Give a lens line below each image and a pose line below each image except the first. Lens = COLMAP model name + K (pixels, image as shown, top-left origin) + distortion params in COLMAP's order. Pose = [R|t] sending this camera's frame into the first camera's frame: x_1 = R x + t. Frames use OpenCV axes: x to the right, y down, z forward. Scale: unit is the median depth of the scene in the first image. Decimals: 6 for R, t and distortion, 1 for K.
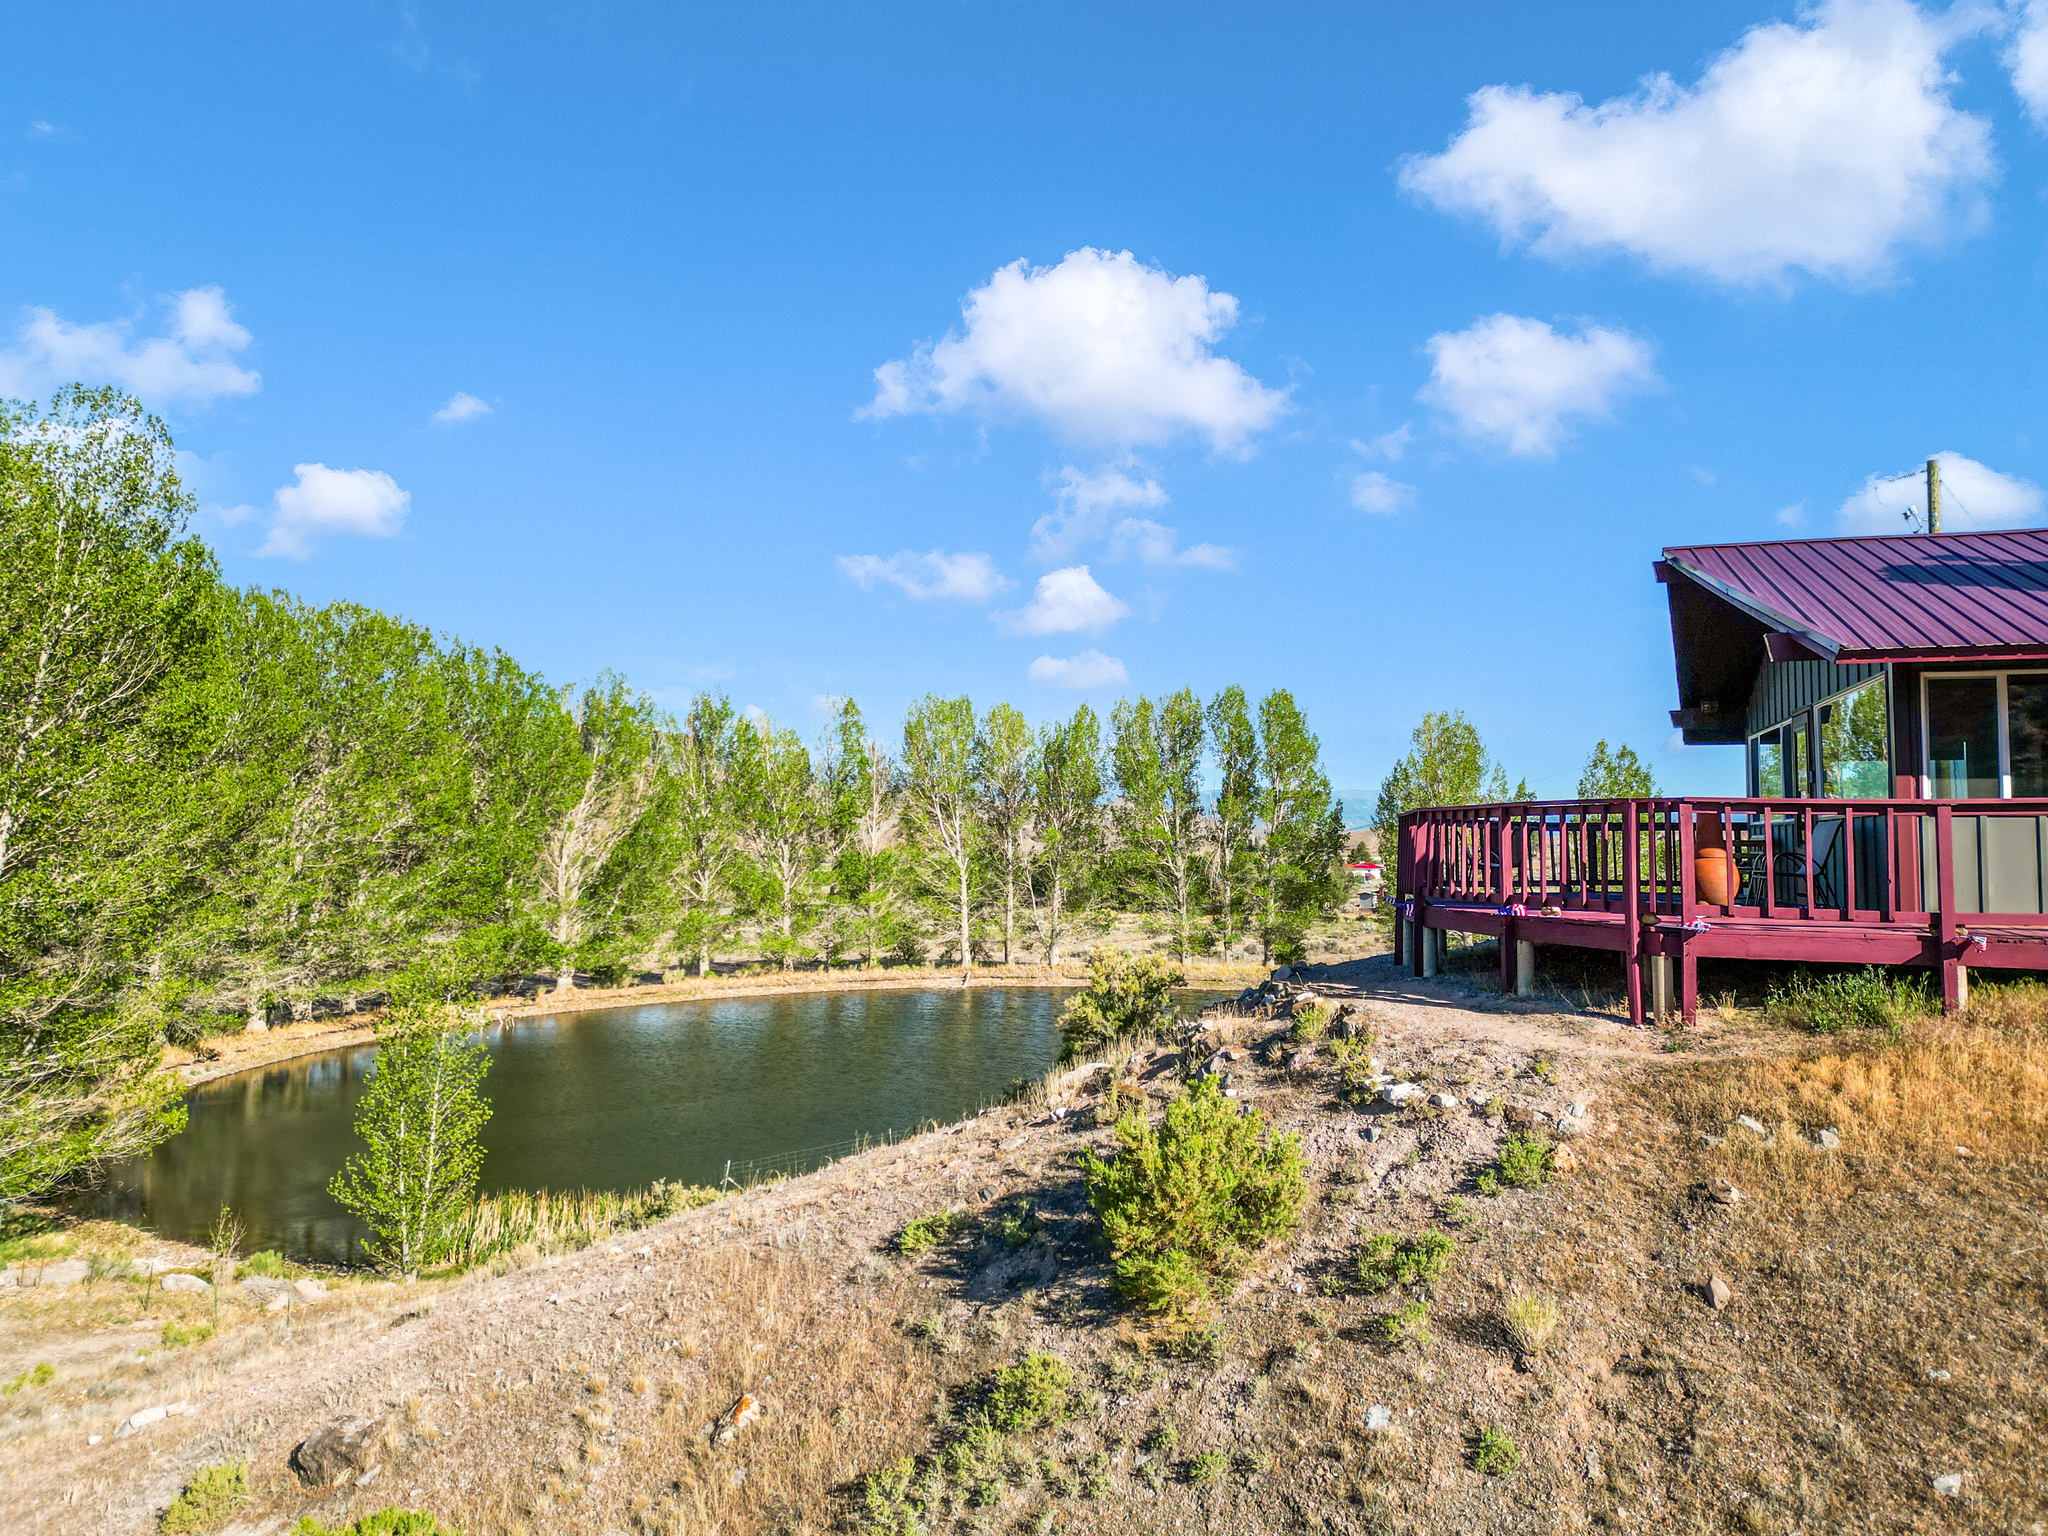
lens RADIAL K [[1419.8, 0, 1017.3], [0, 1419.8, 768.3], [0, 0, 1]] dist [0.065623, -0.073007]
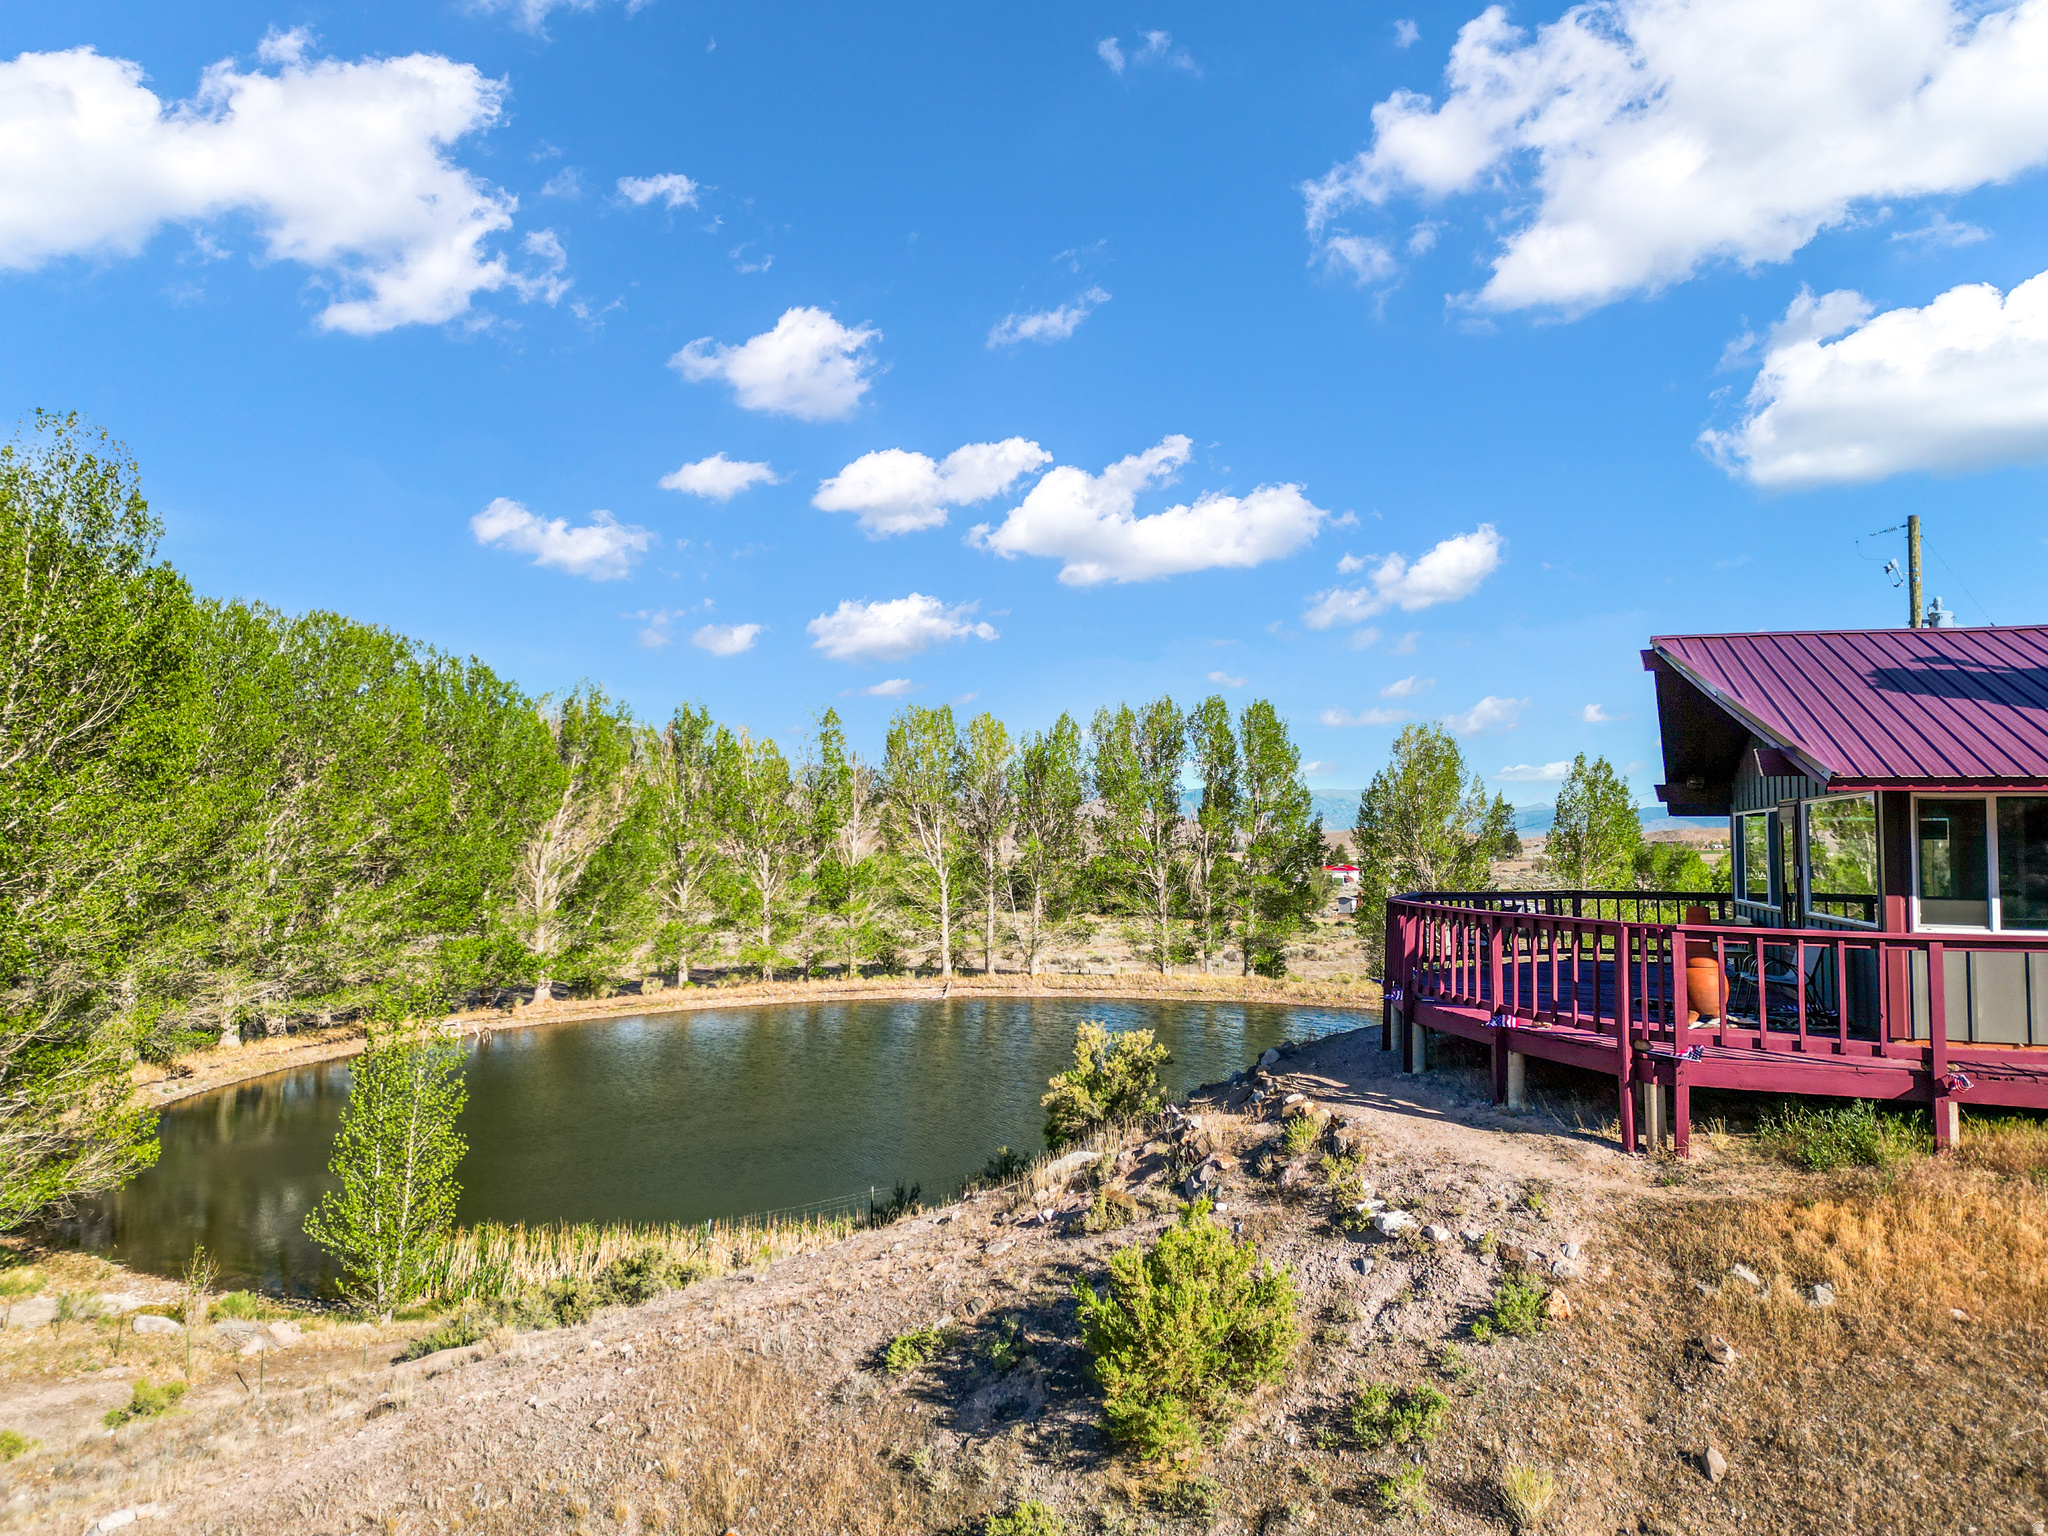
lens RADIAL K [[1421.6, 0, 1020.4], [0, 1421.6, 770.9], [0, 0, 1]] dist [0.048098, -0.044498]
pose [[0.999864, 0.003024, 0.016207, -0.005835], [-0.003065, 0.999992, 0.002522, -0.070252], [-0.016199, -0.002572, 0.999865, 0.010176]]
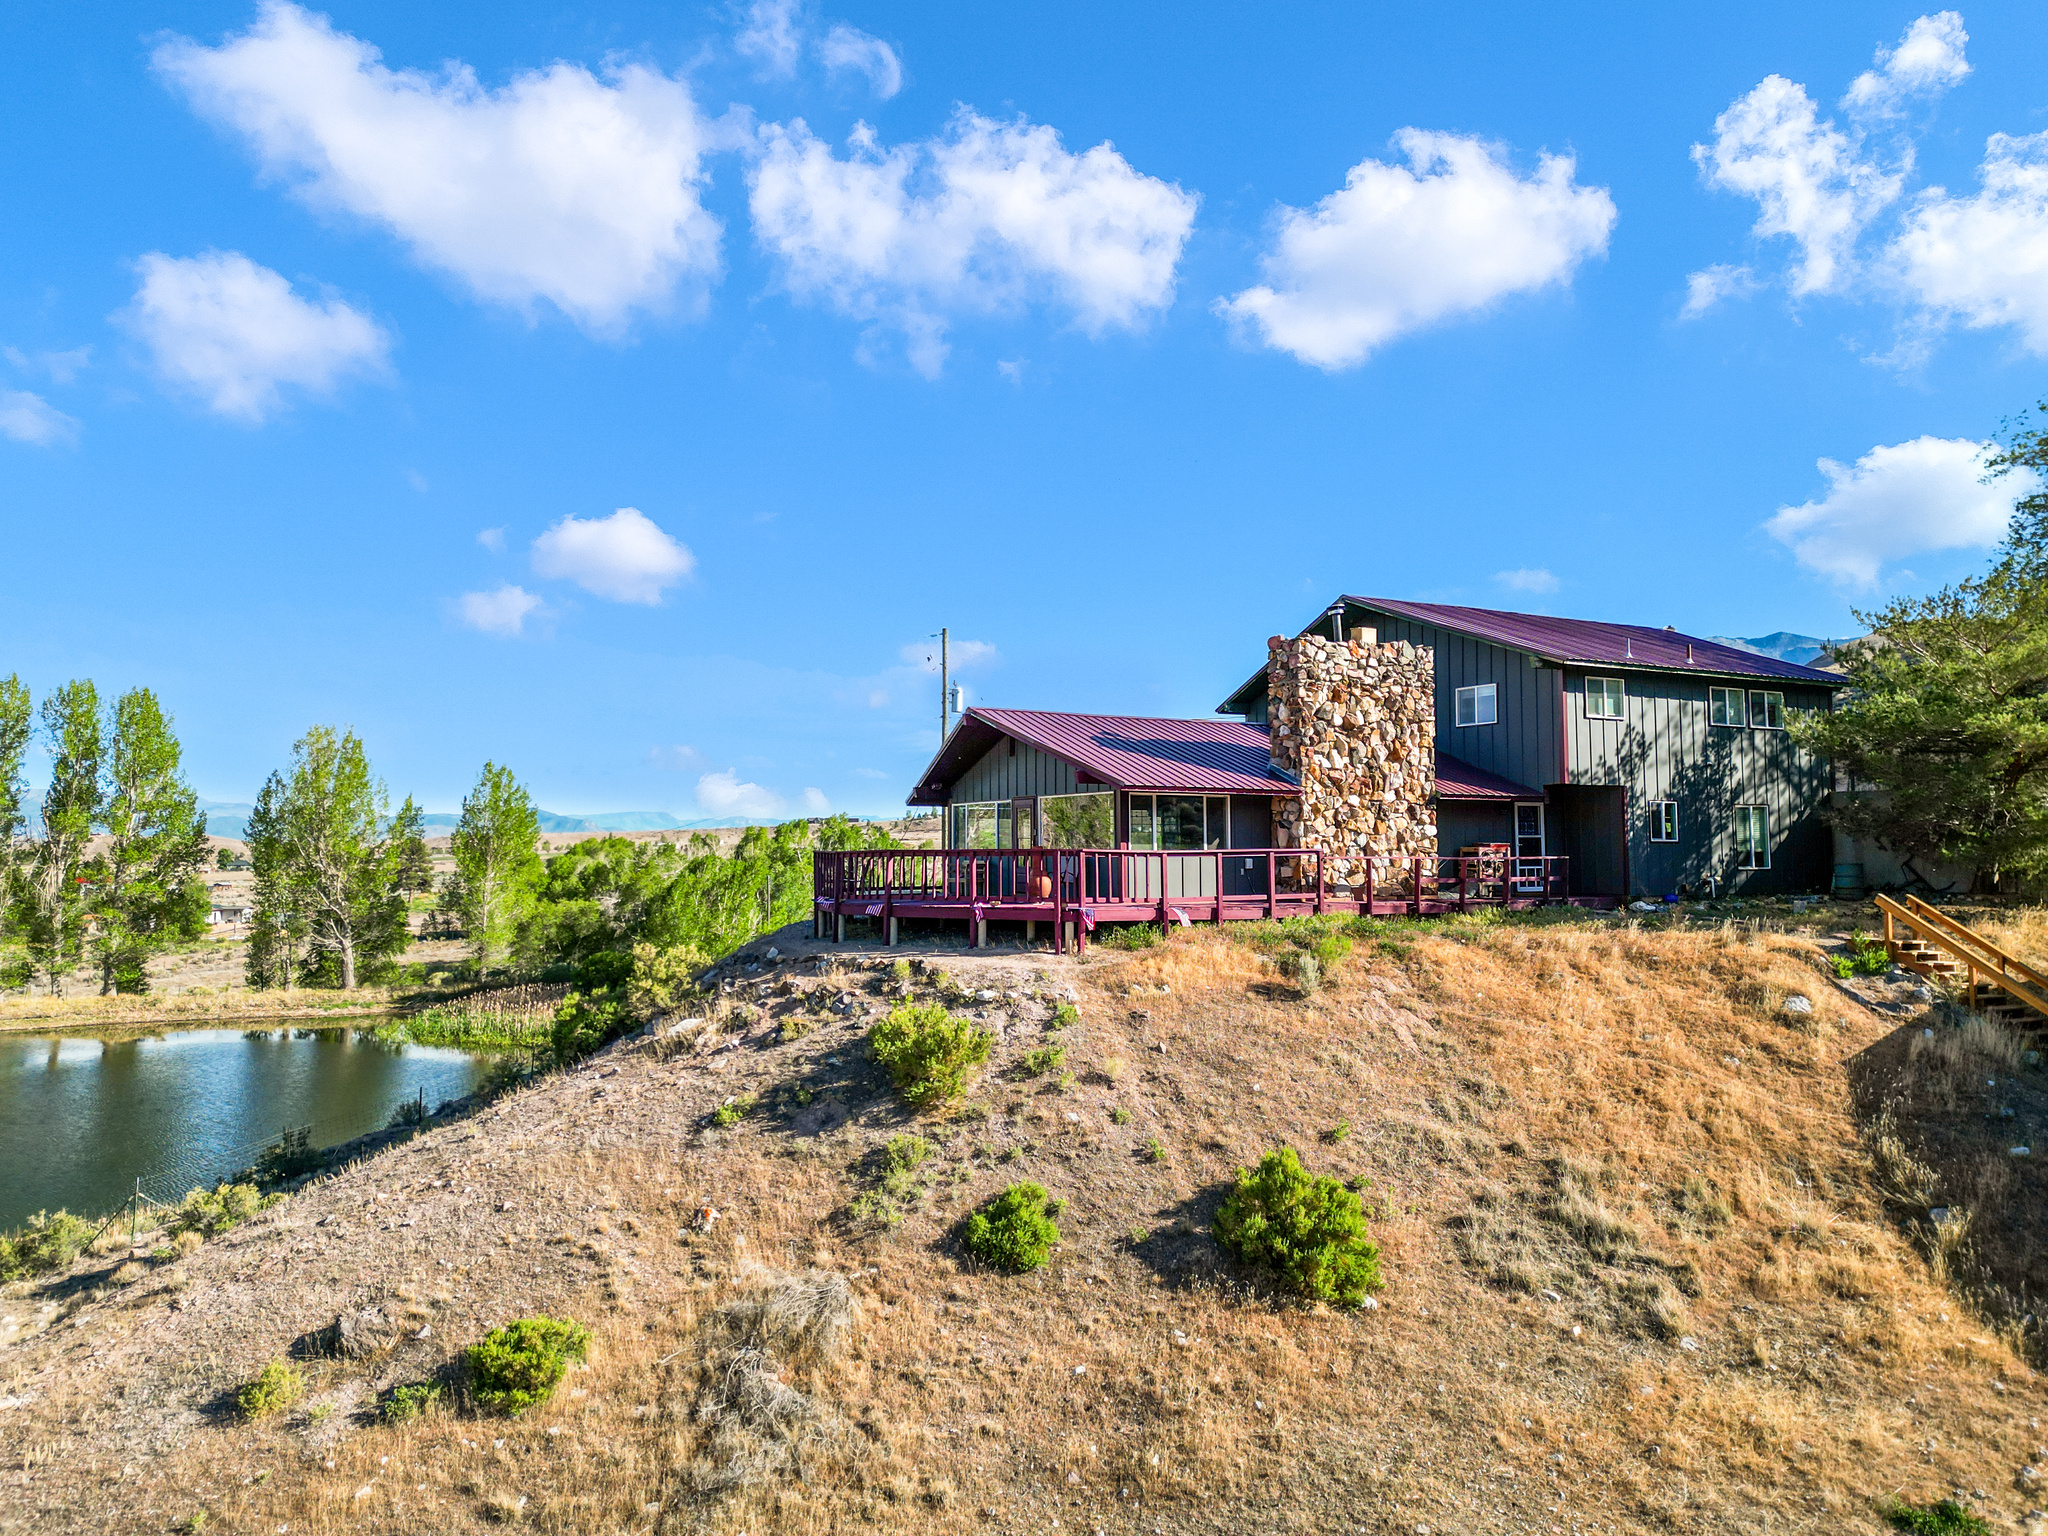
lens RADIAL K [[1421.6, 0, 1020.4], [0, 1421.6, 770.9], [0, 0, 1]] dist [0.048098, -0.044498]
pose [[0.679203, 0.036637, 0.733035, -0.958399], [-0.033611, 0.999258, -0.018799, -0.044043], [-0.733180, -0.011870, 0.679931, -0.325774]]
